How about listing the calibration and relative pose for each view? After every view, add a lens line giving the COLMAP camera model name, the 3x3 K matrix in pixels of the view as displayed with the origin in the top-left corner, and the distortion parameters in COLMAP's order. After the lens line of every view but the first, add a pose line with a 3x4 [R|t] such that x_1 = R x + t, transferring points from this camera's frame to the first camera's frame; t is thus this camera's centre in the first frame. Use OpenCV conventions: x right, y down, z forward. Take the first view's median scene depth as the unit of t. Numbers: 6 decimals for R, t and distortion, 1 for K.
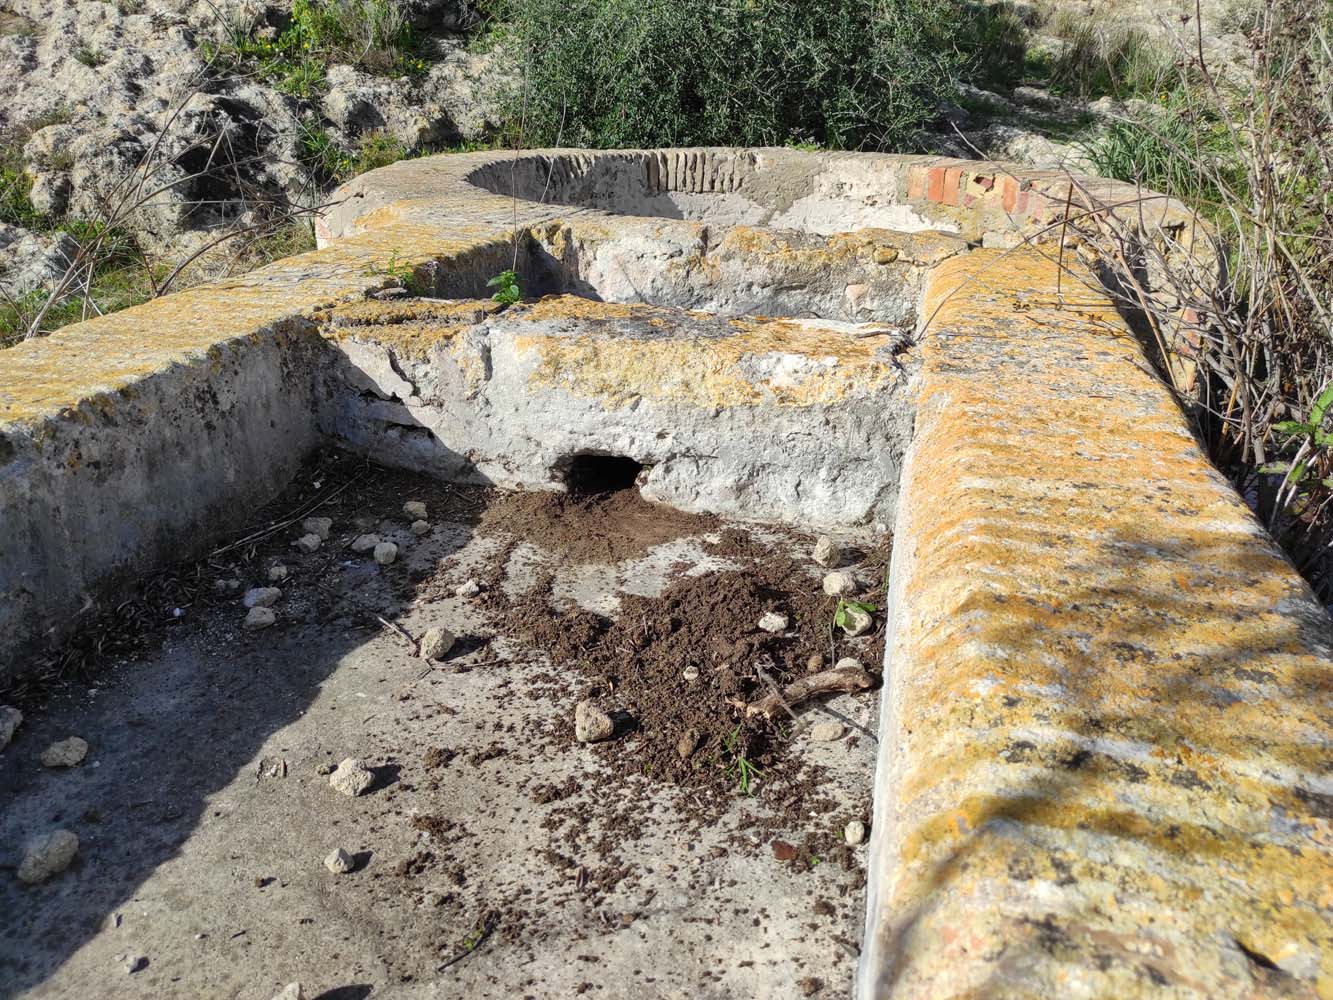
lens RADIAL K [[985.2, 0, 672.8], [0, 985.2, 495.7], [0, 0, 1]] dist [0.062707, -0.066803]
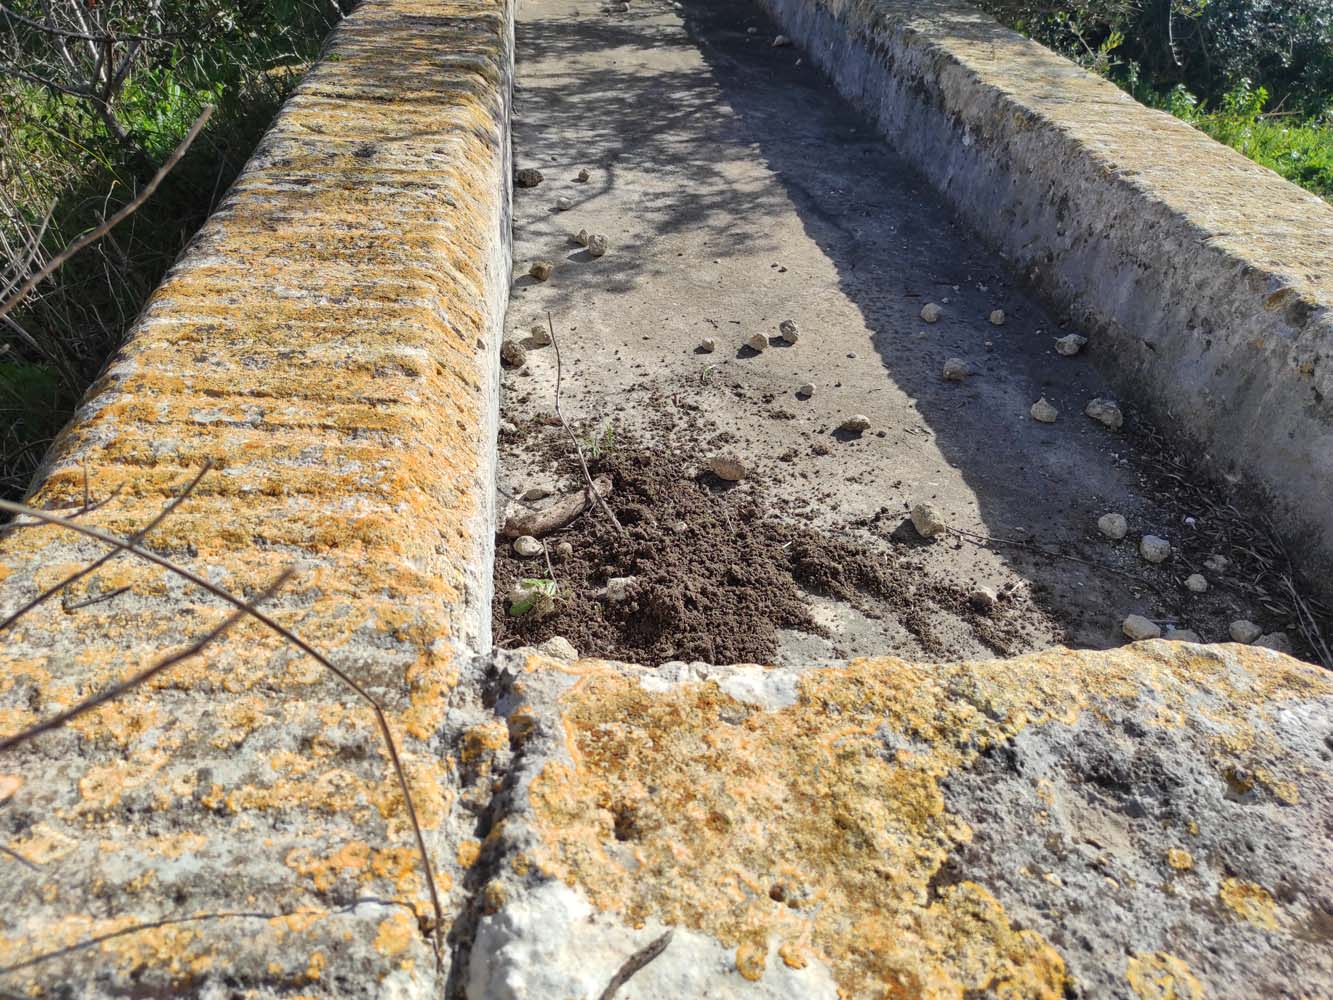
lens RADIAL K [[985.2, 0, 672.8], [0, 985.2, 495.7], [0, 0, 1]] dist [0.062707, -0.066803]
pose [[-0.931826, 0.136932, -0.336081, 0.350601], [-0.226339, 0.504611, 0.833150, -0.662326], [0.283675, 0.852419, -0.439216, 1.360354]]
